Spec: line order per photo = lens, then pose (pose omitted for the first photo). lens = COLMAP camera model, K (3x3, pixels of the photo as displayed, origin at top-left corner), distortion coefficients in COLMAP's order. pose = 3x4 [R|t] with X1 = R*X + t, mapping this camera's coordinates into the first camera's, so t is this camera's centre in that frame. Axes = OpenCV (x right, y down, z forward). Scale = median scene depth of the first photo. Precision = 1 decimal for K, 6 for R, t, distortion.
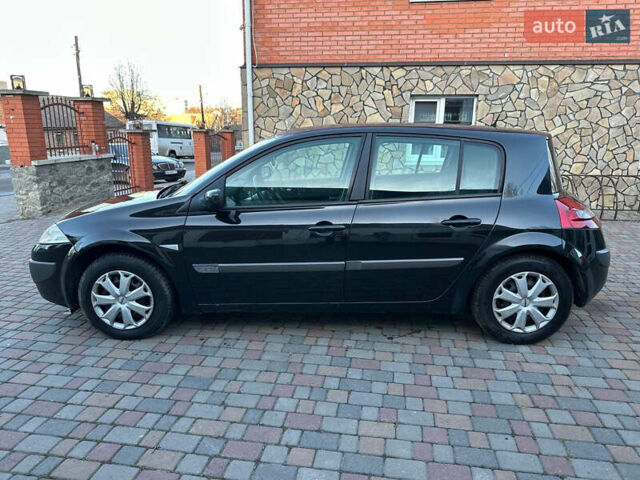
lens RADIAL K [[456.9, 0, 320.0], [0, 456.9, 240.0], [0, 0, 1]] dist [0.061273, -0.083218]
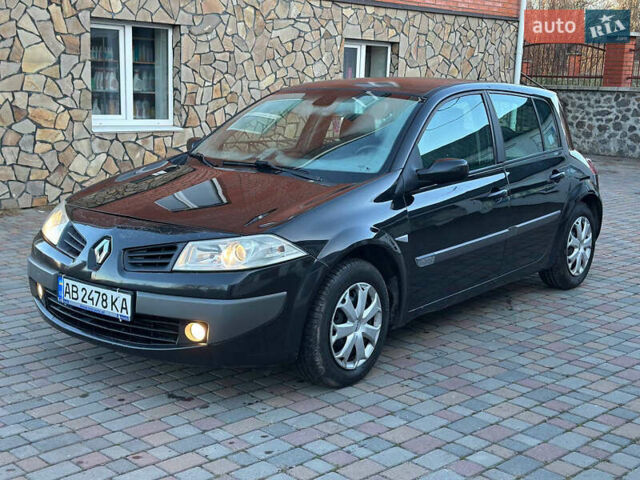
lens RADIAL K [[926.1, 0, 320.0], [0, 926.1, 240.0], [0, 0, 1]] dist [0.109134, -0.058251]
pose [[0.573120, -0.130157, 0.809069, -1.141771], [0.169939, 0.984720, 0.038036, -0.044393], [-0.801658, 0.115693, 0.586481, 0.140487]]
